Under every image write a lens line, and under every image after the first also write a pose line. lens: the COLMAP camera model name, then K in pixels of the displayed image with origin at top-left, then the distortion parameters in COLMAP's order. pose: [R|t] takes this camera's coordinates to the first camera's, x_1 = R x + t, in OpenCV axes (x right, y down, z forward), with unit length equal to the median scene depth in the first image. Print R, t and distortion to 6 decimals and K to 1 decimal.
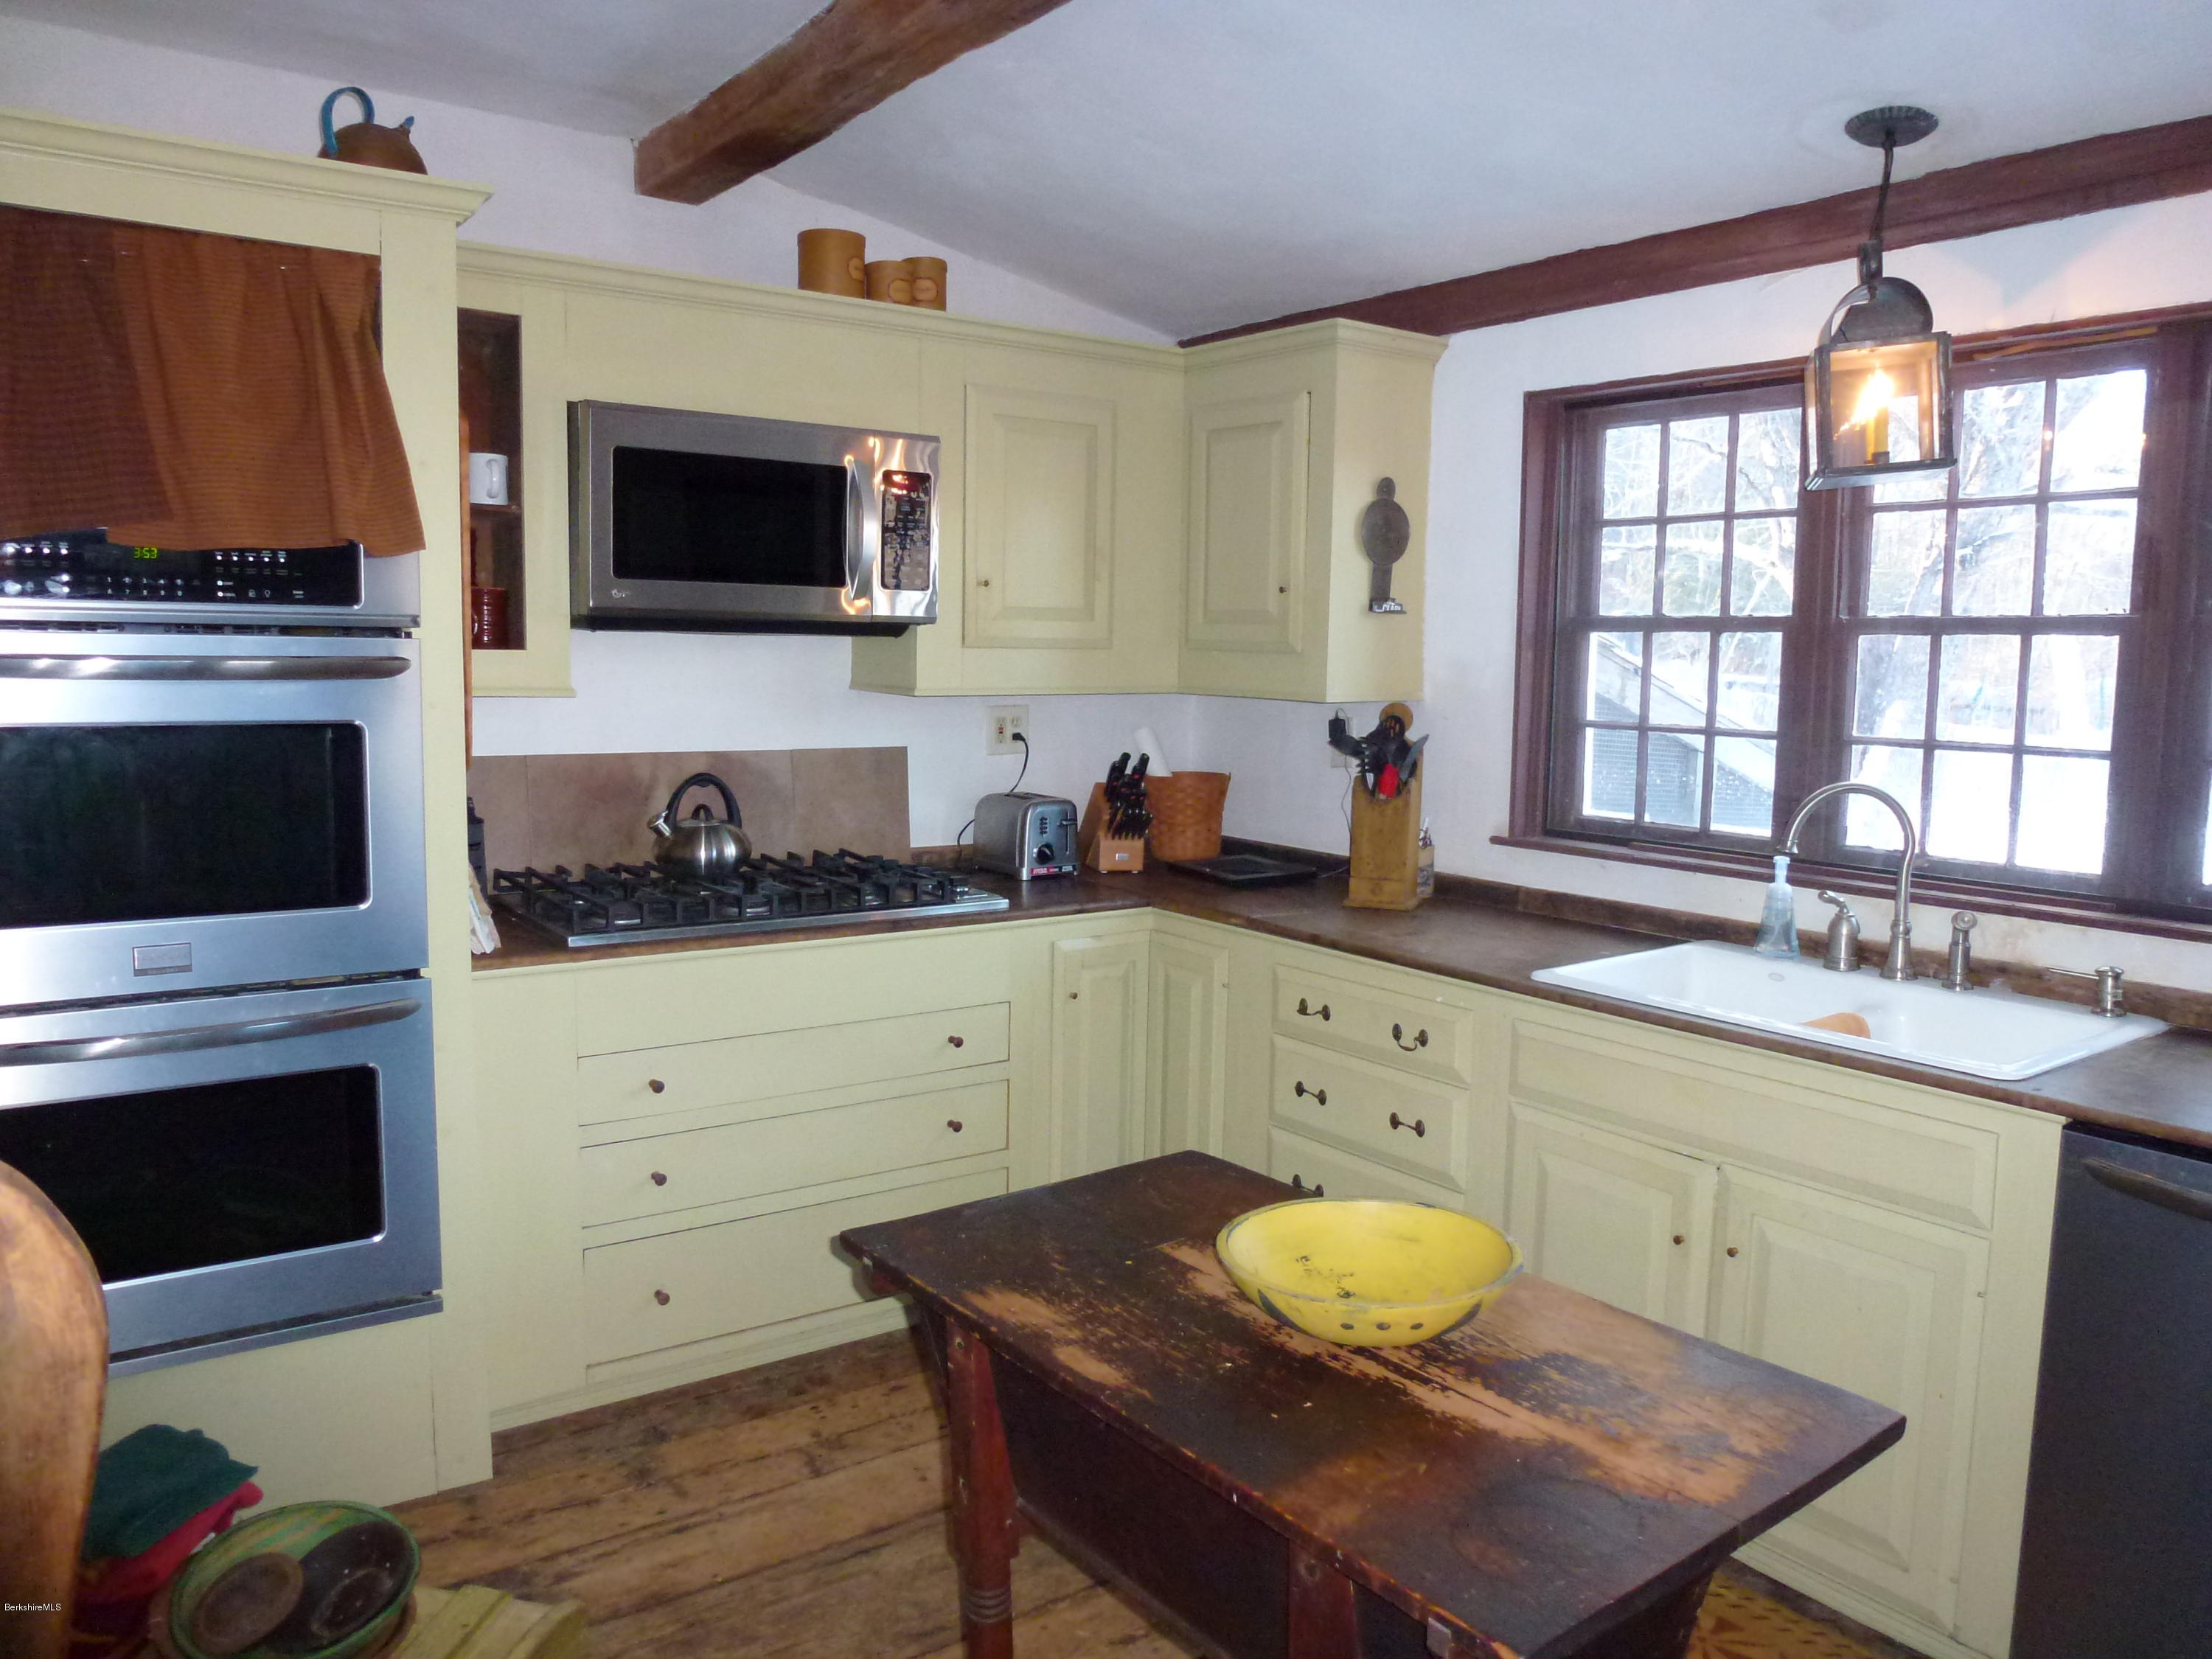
lens RADIAL K [[1624.3, 0, 1125.4], [0, 1624.3, 812.2], [0, 0, 1]] dist [-0.037197, -0.007942]
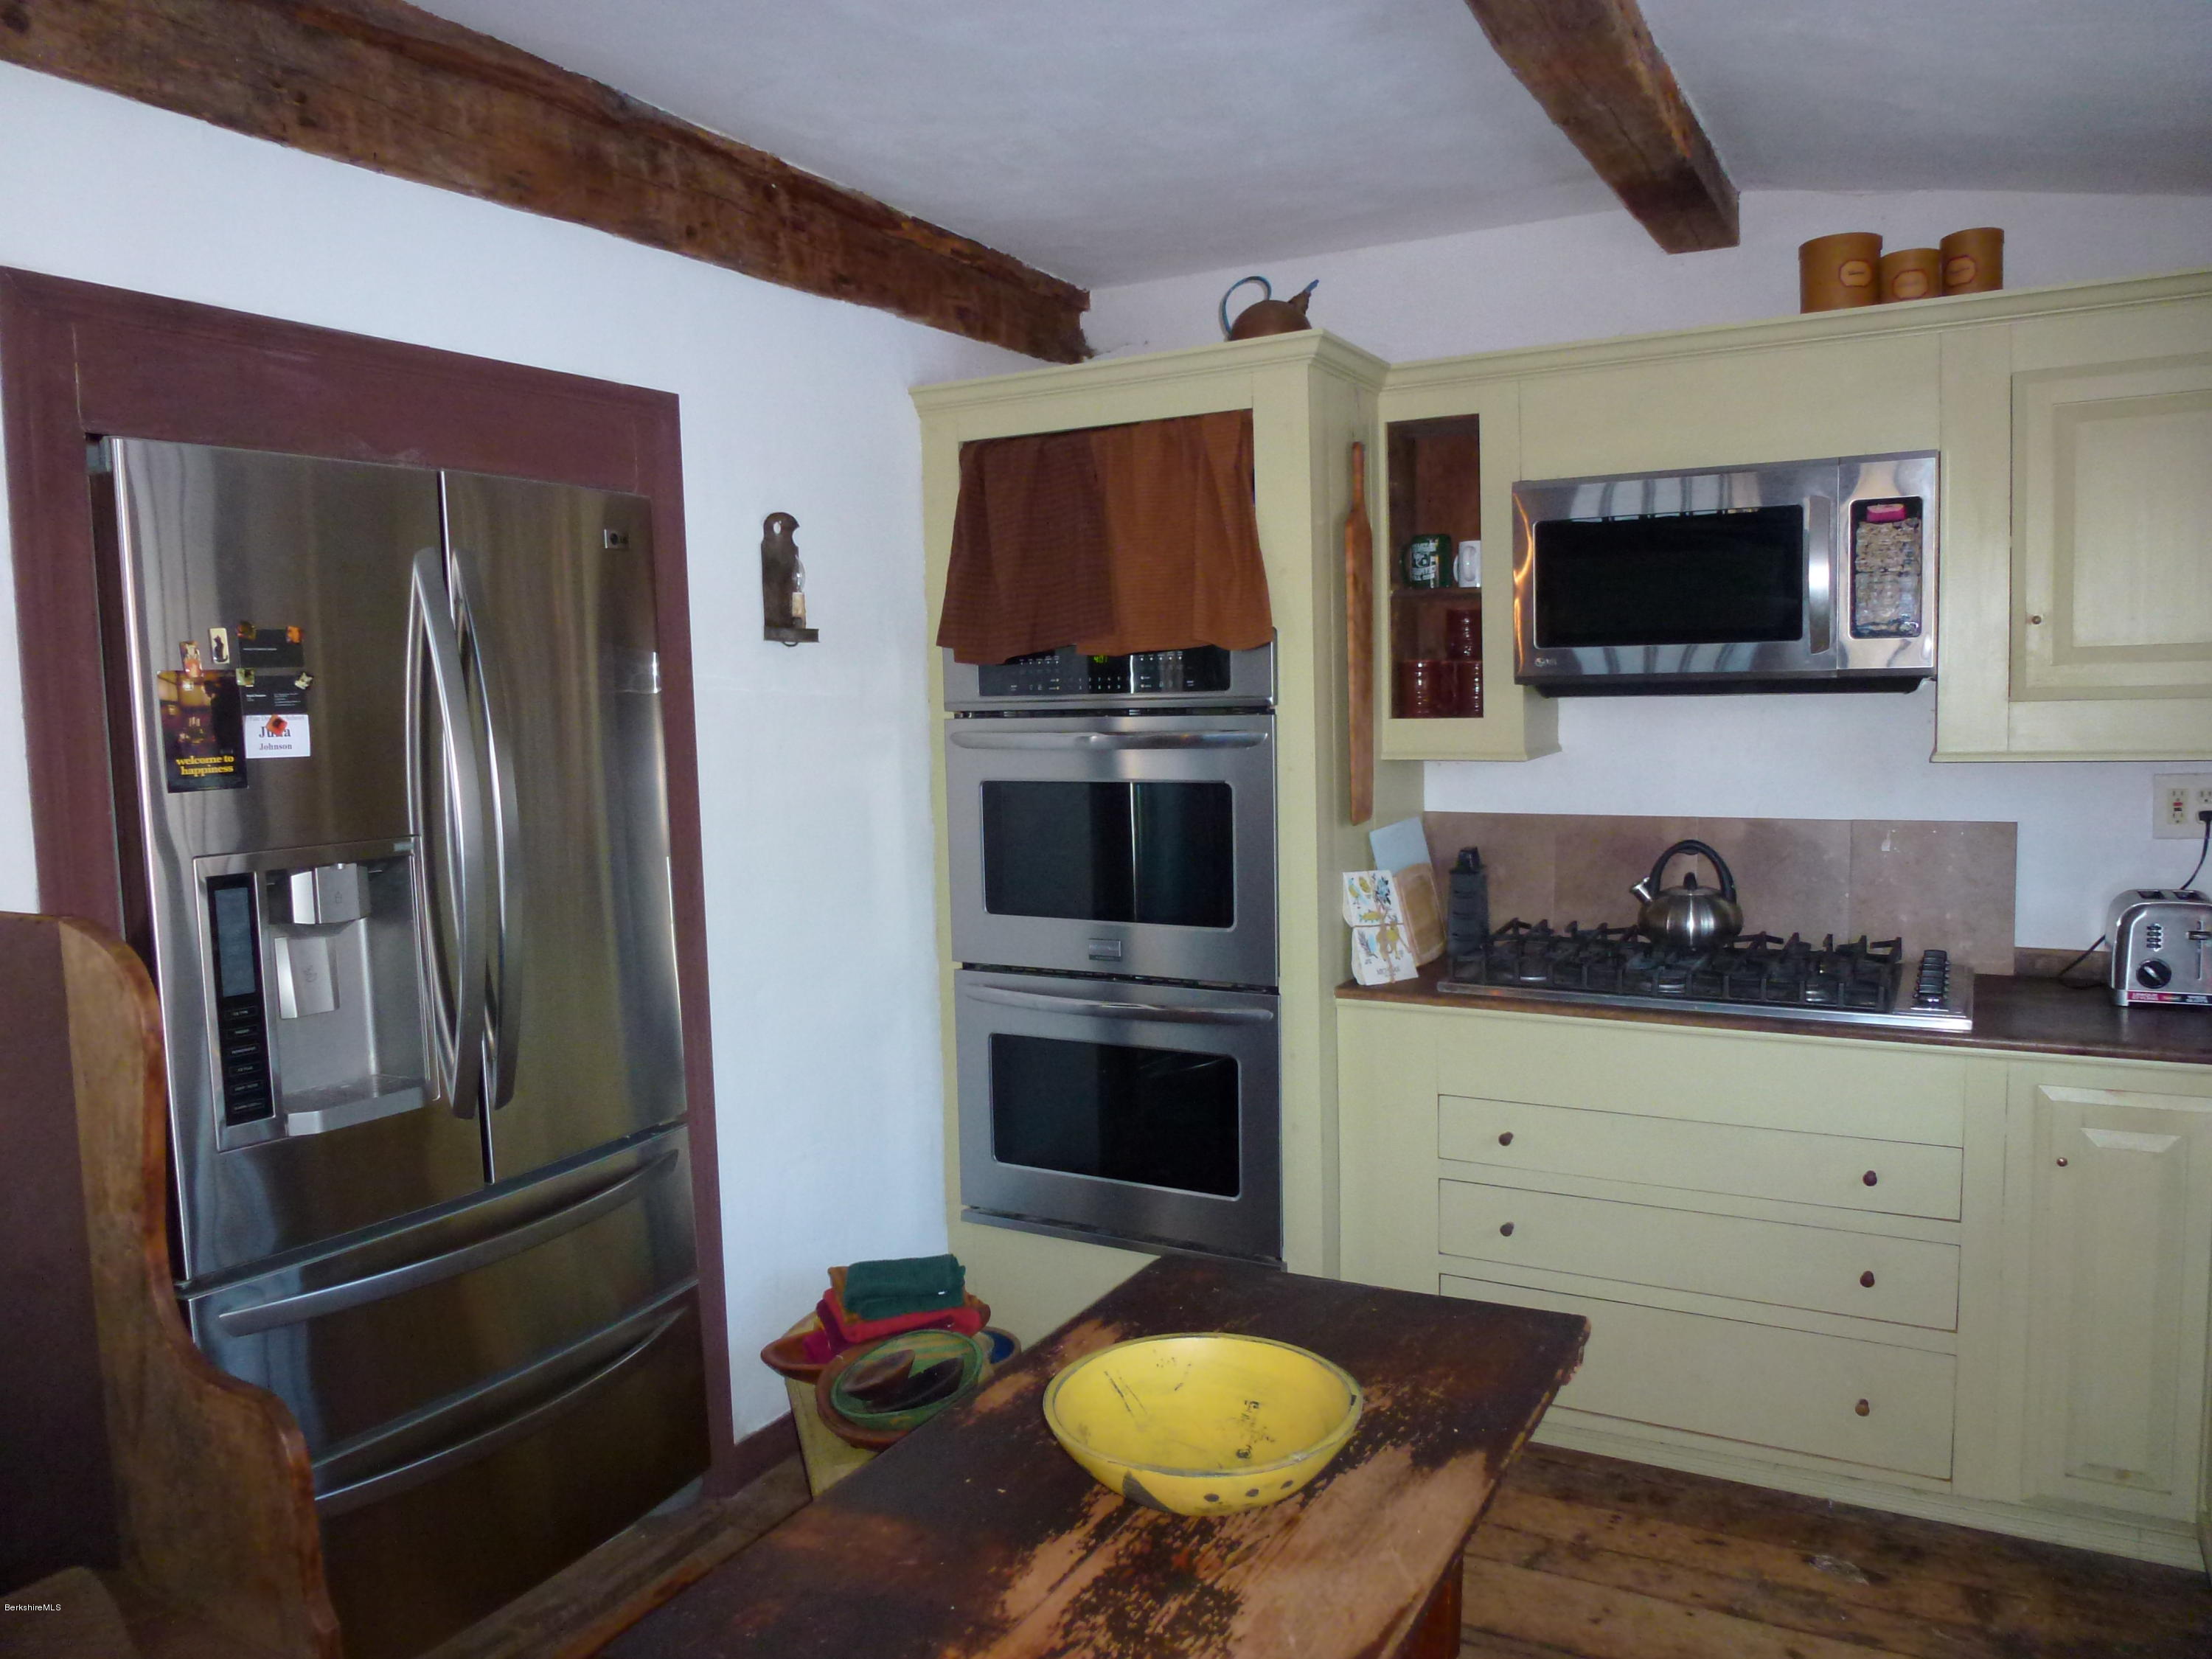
lens RADIAL K [[1624.3, 0, 1097.8], [0, 1624.3, 814.0], [0, 0, 1]] dist [-0.037197, -0.007942]
pose [[0.398977, 0.037420, -0.916197, 0.534290], [-0.062351, 0.997962, 0.013607, -0.034607], [0.914839, 0.051697, 0.400497, 0.329057]]
